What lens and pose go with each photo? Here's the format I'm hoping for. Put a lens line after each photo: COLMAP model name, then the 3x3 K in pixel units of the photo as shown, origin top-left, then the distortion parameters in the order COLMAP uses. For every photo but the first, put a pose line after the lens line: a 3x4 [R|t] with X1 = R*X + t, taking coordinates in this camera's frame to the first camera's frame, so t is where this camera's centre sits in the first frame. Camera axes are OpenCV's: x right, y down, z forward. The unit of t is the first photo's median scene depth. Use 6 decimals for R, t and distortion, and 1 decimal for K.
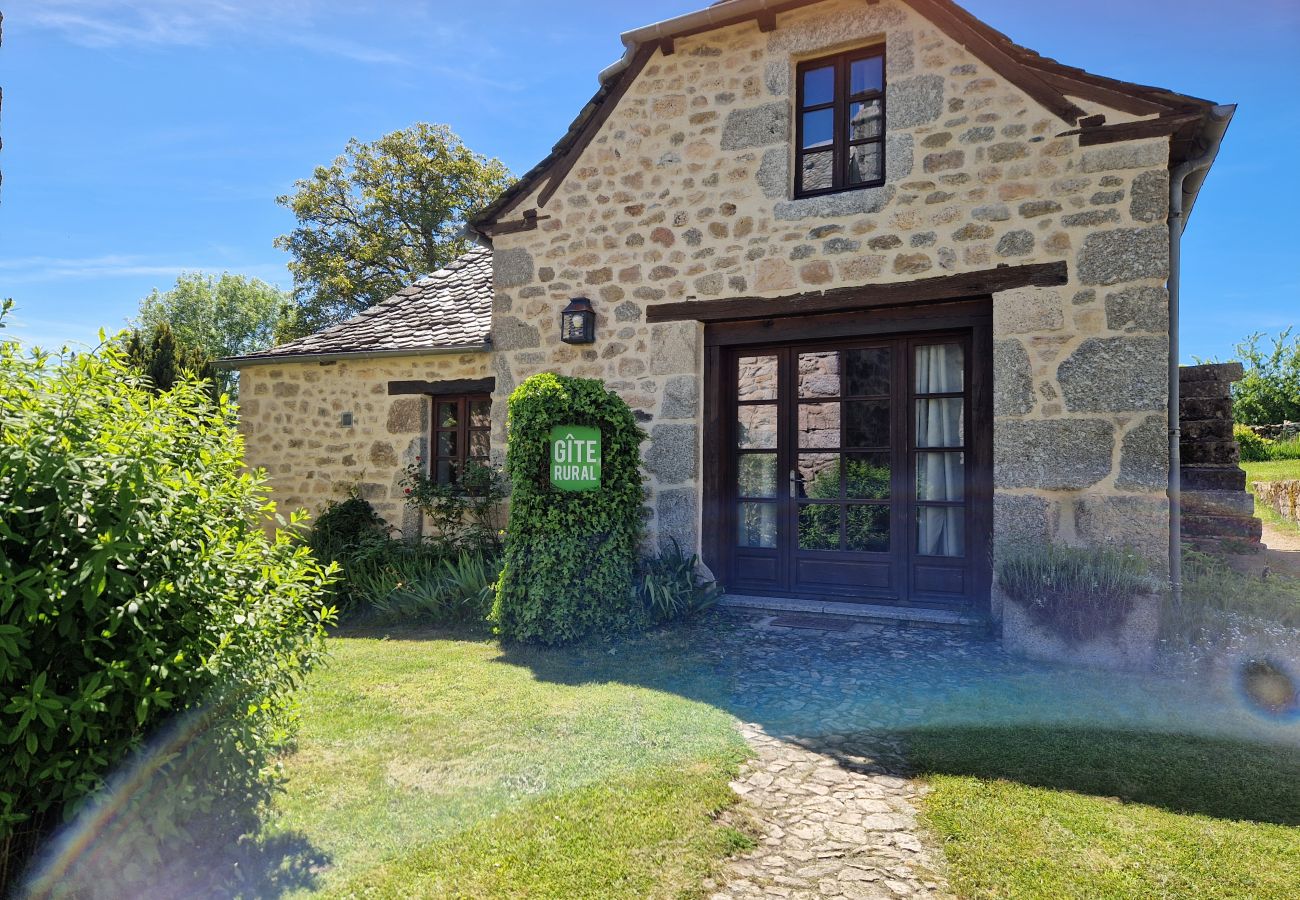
lens RADIAL K [[861.6, 0, 641.8], [0, 861.6, 454.5], [0, 0, 1]] dist [0.085429, -0.093720]
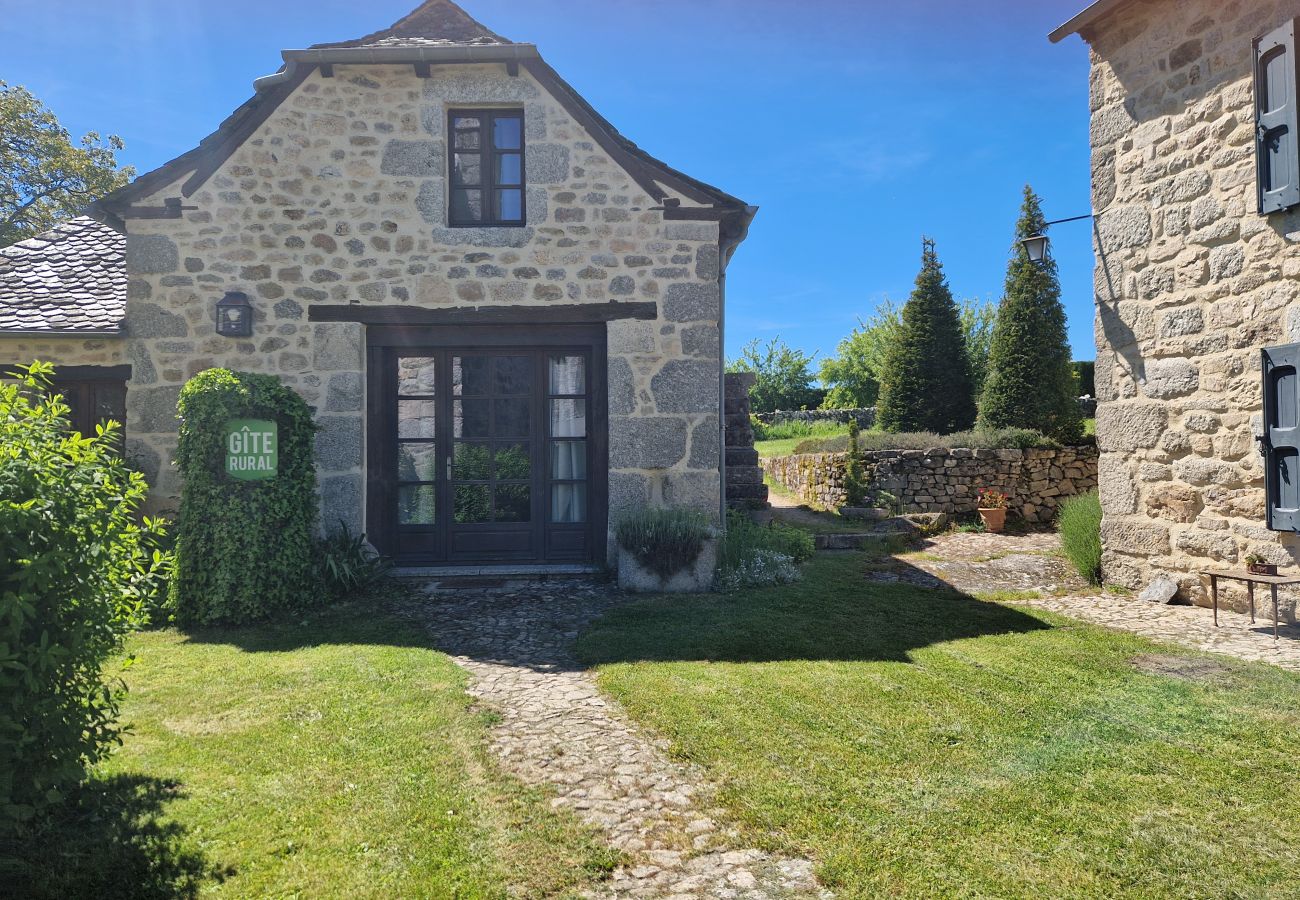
lens RADIAL K [[866.8, 0, 647.4], [0, 866.8, 445.8], [0, 0, 1]] dist [0.074695, -0.068356]
pose [[0.883137, -0.009550, 0.469018, -0.143235], [0.003010, 0.999888, 0.014691, -0.013392], [-0.469106, -0.011563, 0.883066, -0.169394]]
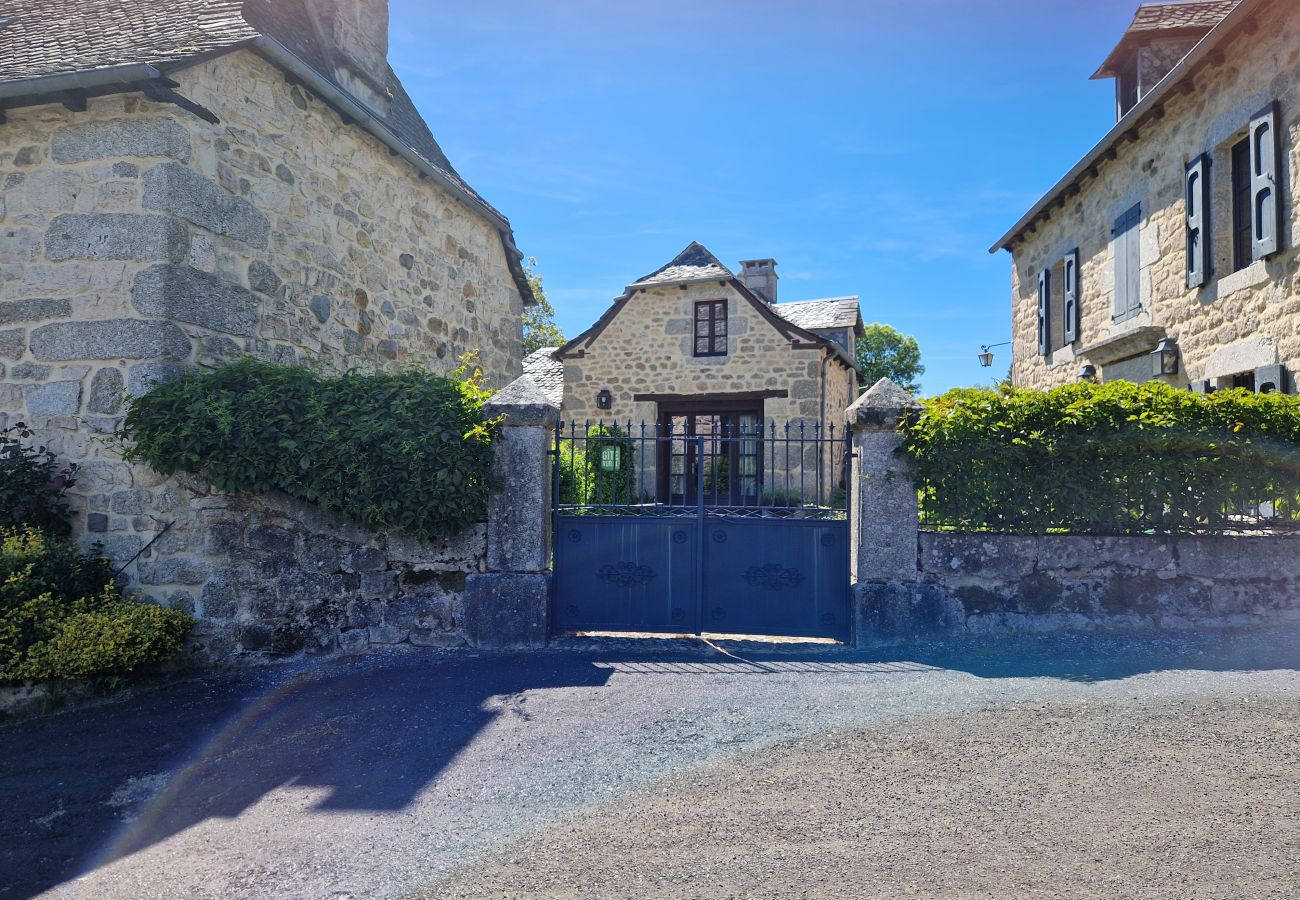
lens RADIAL K [[861.6, 0, 641.8], [0, 861.6, 454.5], [0, 0, 1]] dist [0.085429, -0.093720]
pose [[0.994352, 0.002614, 0.106100, -0.240368], [-0.004034, 0.999905, 0.013167, -0.038327], [-0.106056, -0.013521, 0.994268, -1.482395]]
